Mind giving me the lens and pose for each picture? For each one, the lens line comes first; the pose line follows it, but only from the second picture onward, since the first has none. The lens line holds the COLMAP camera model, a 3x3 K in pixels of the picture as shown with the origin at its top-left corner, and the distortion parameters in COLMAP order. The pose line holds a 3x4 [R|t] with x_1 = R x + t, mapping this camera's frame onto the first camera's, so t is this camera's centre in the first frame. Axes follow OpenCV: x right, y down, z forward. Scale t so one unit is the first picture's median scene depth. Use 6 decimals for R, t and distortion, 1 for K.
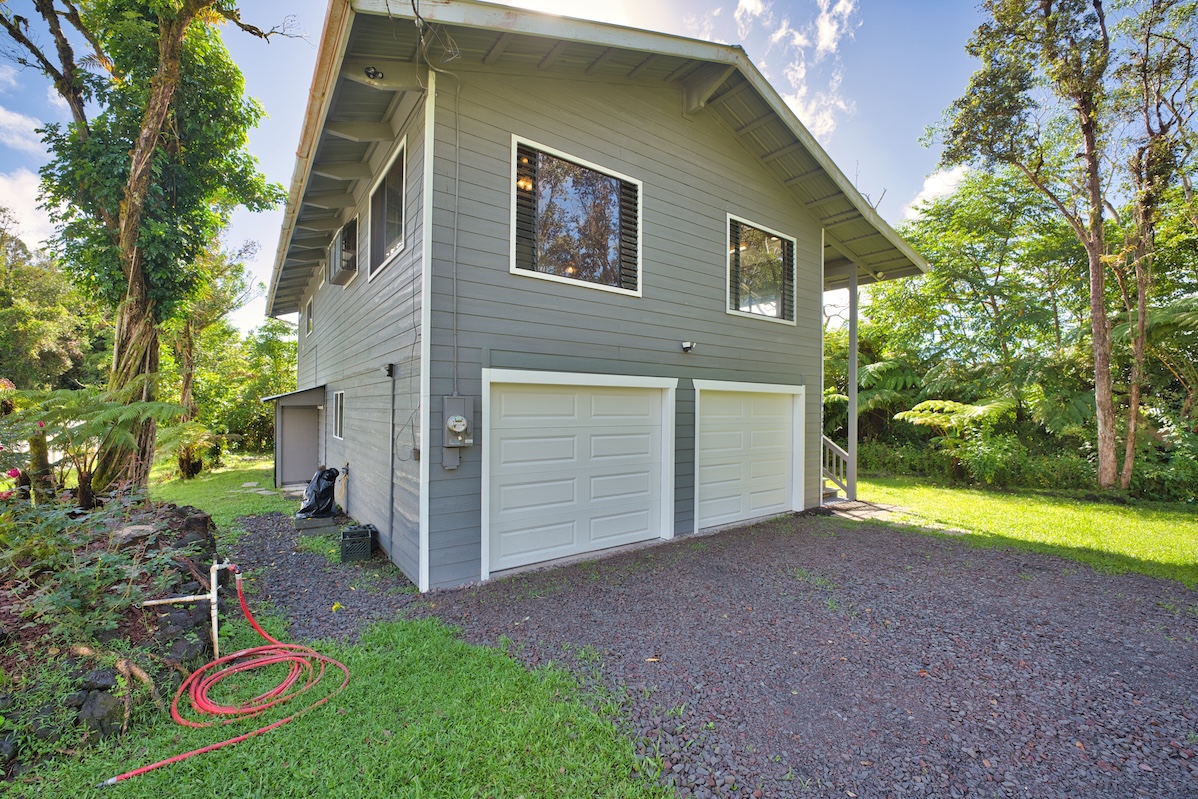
lens RADIAL K [[485.0, 0, 595.1], [0, 485.0, 404.9], [0, 0, 1]] dist [-0.032644, 0.005135]
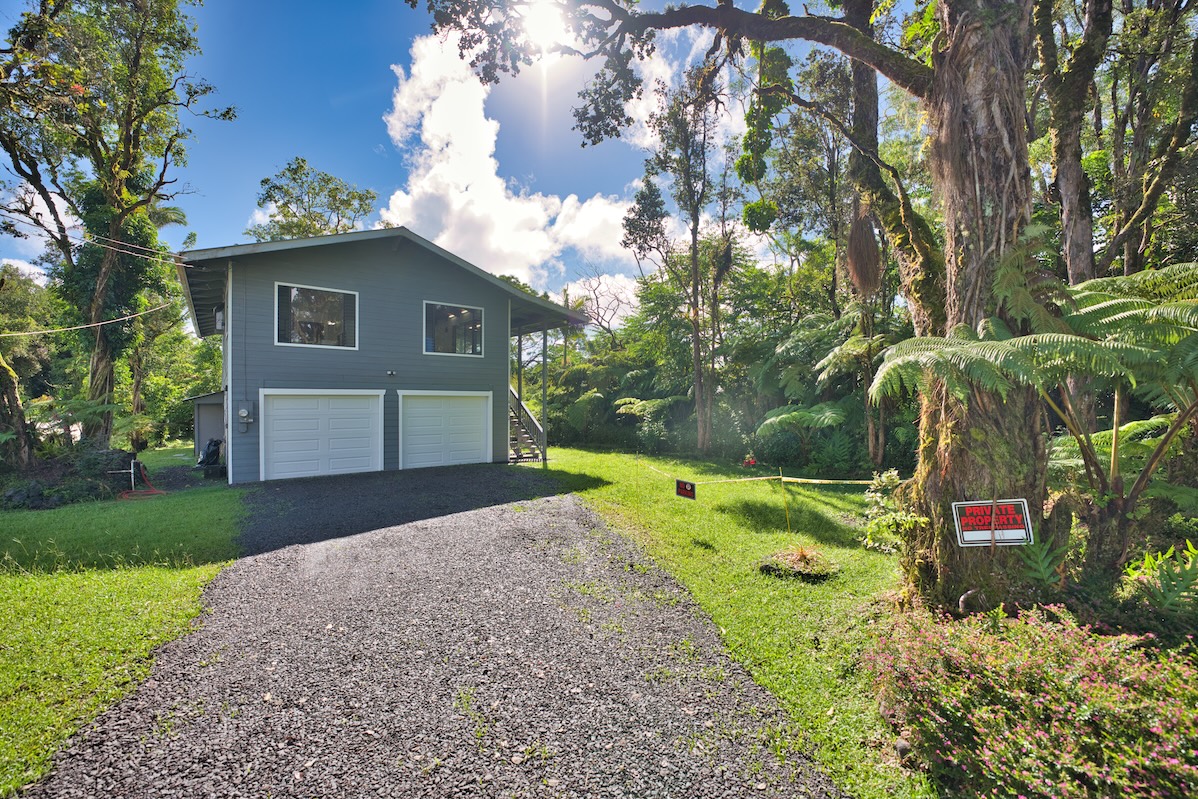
lens RADIAL K [[485.0, 0, 595.1], [0, 485.0, 404.9], [0, 0, 1]] dist [-0.032644, 0.005135]
pose [[0.999027, -0.004648, 0.043849, 0.901839], [0.004007, 0.999884, 0.014695, -0.018524], [-0.043913, -0.014505, 0.998930, -0.952544]]
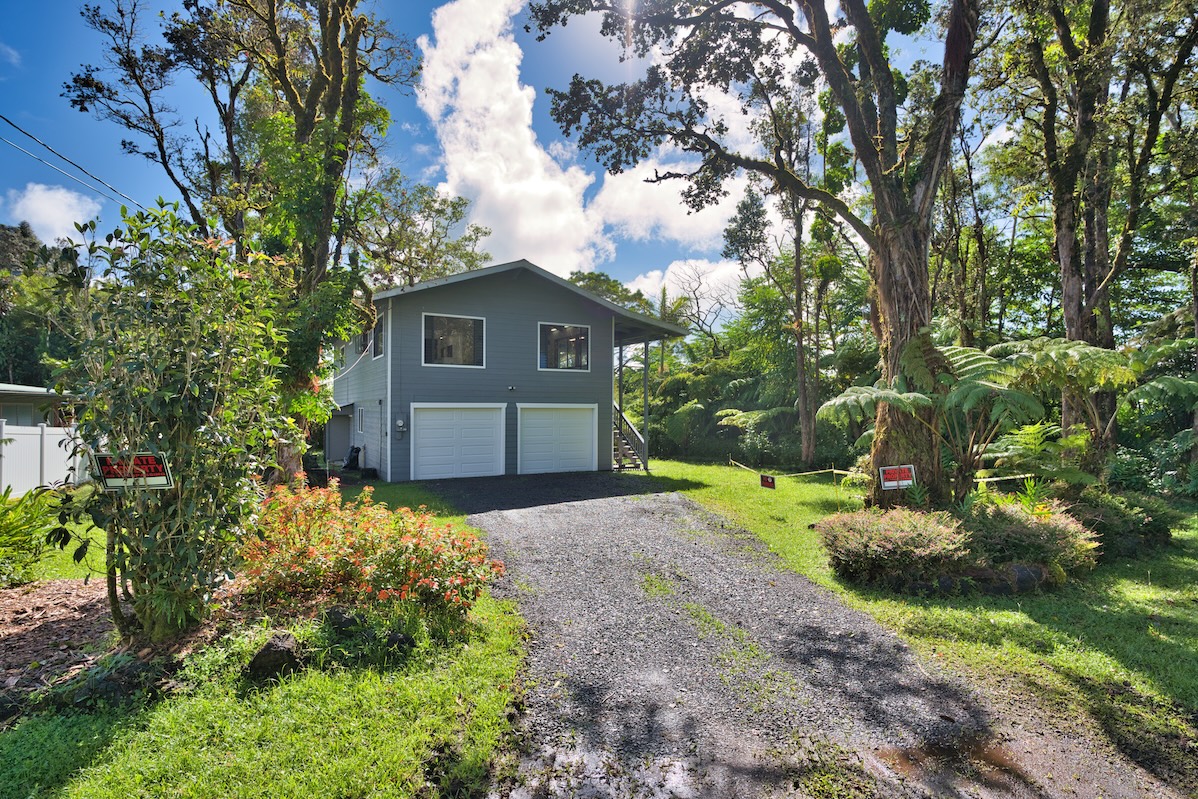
lens RADIAL K [[599.2, 0, 597.0], [0, 599.2, 410.7], [0, 0, 1]] dist [-0.003255, -0.000297]
pose [[0.993088, -0.004790, -0.117275, 0.867493], [0.005528, 0.999967, 0.005962, -0.032701], [0.117243, -0.006569, 0.993082, -1.601662]]
